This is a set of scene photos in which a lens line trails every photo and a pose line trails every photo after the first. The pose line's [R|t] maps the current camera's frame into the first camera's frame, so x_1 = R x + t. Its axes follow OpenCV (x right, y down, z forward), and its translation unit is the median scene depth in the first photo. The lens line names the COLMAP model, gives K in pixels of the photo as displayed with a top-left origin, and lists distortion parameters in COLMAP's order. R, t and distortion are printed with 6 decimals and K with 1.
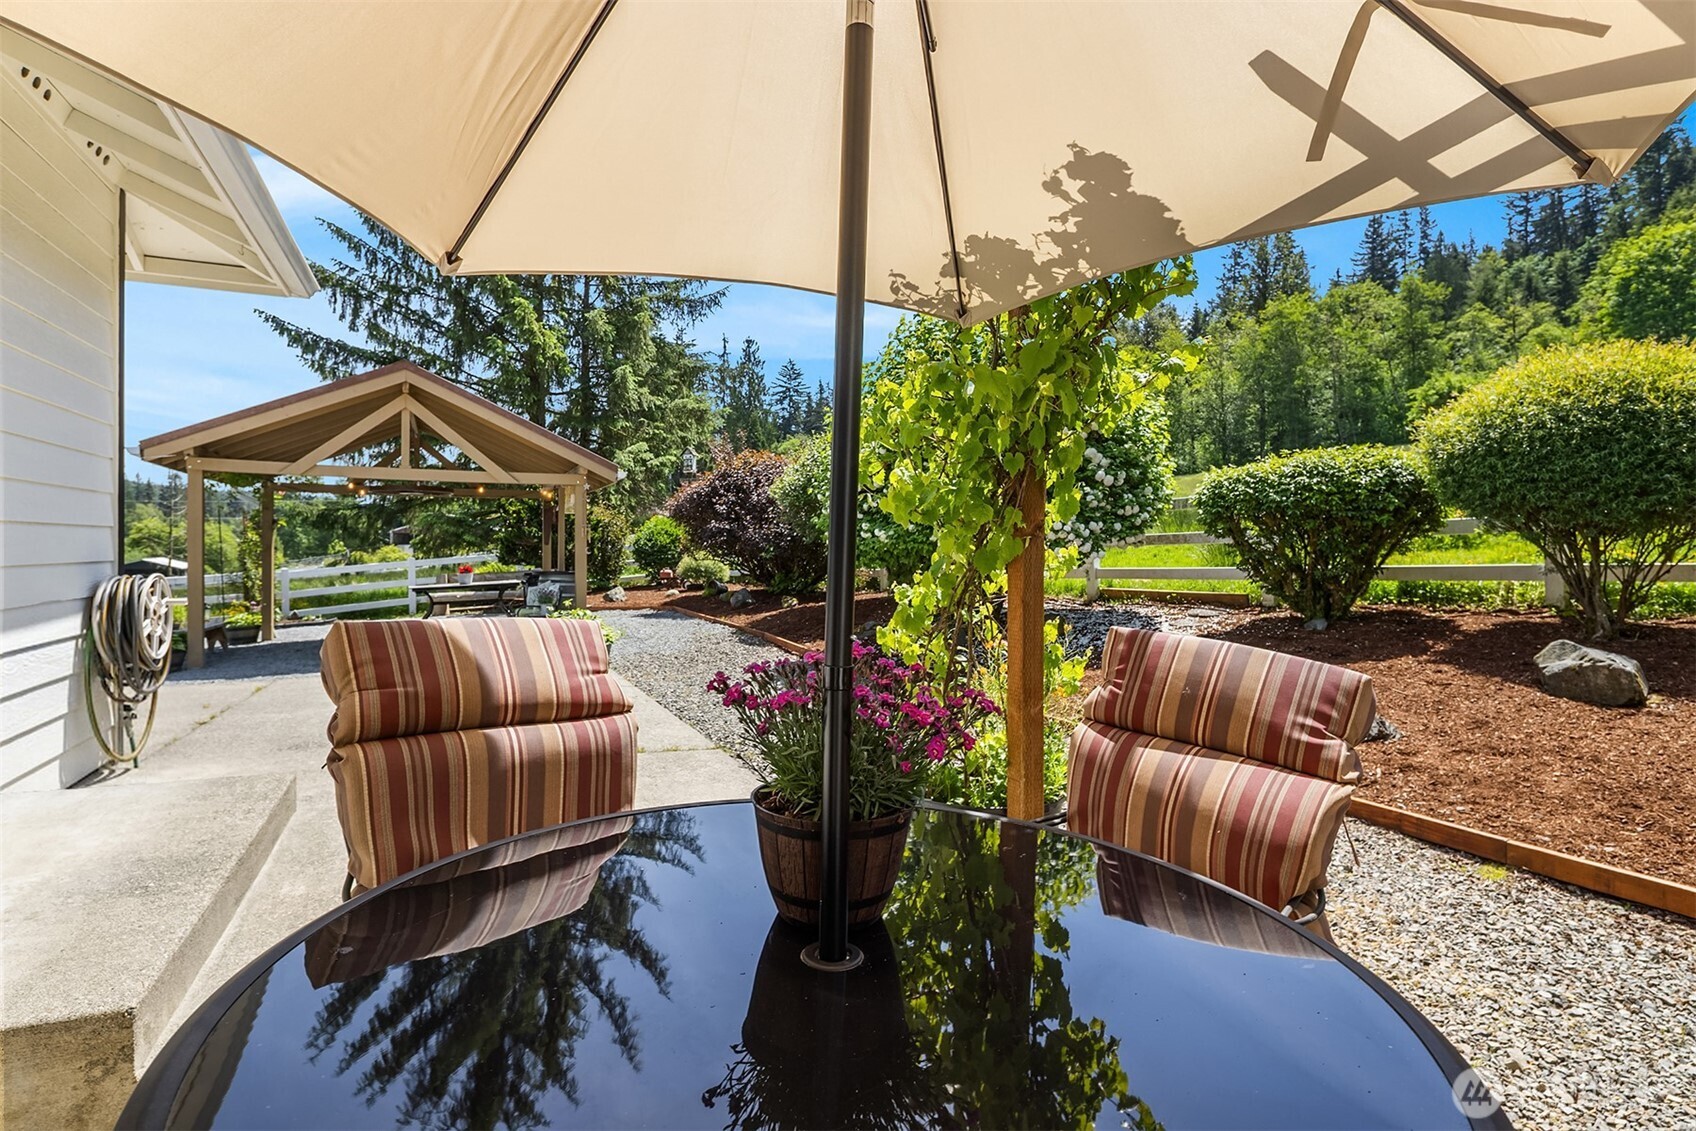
lens RADIAL K [[814.0, 0, 847.8], [0, 814.0, 546.1], [0, 0, 1]] dist [-0.000076, -0.000080]
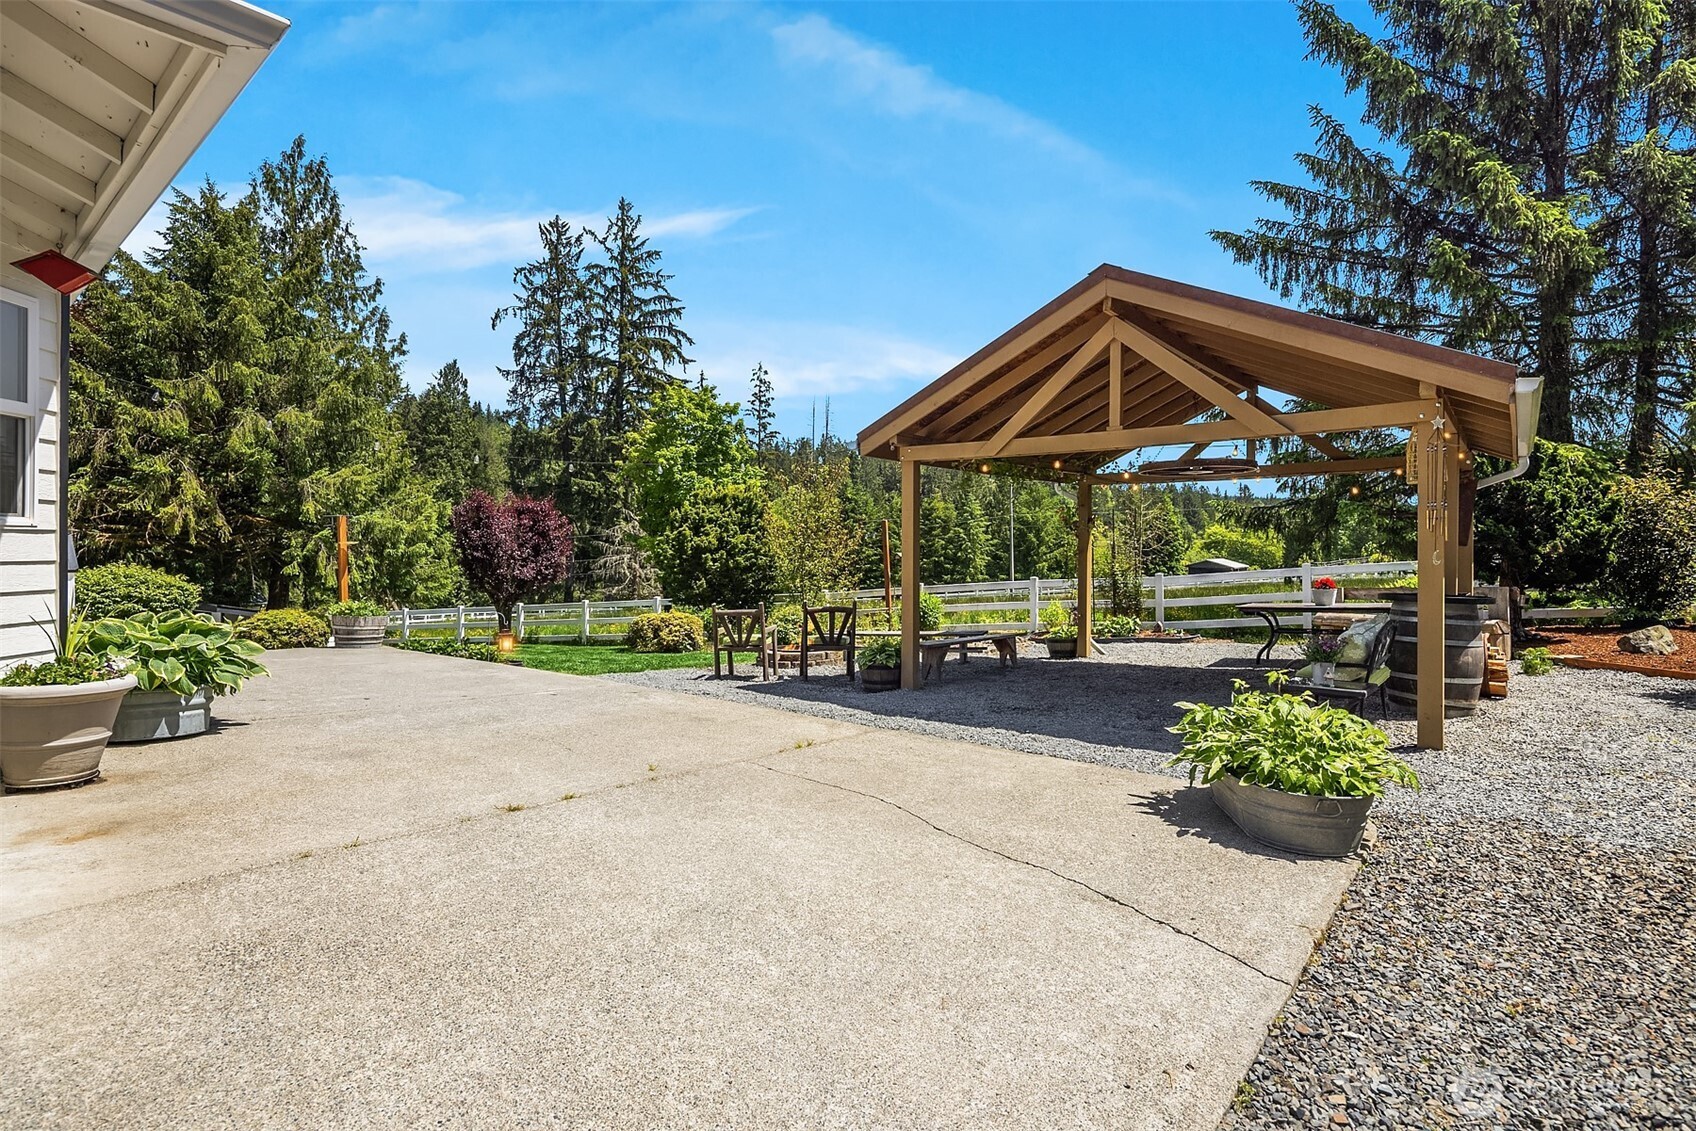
lens RADIAL K [[814.0, 0, 847.8], [0, 814.0, 546.1], [0, 0, 1]] dist [-0.000076, -0.000080]
pose [[0.407020, -0.002564, -0.913416, -0.013565], [0.000899, 0.999997, -0.002406, -0.000057], [0.913419, 0.000158, 0.407021, 0.253012]]
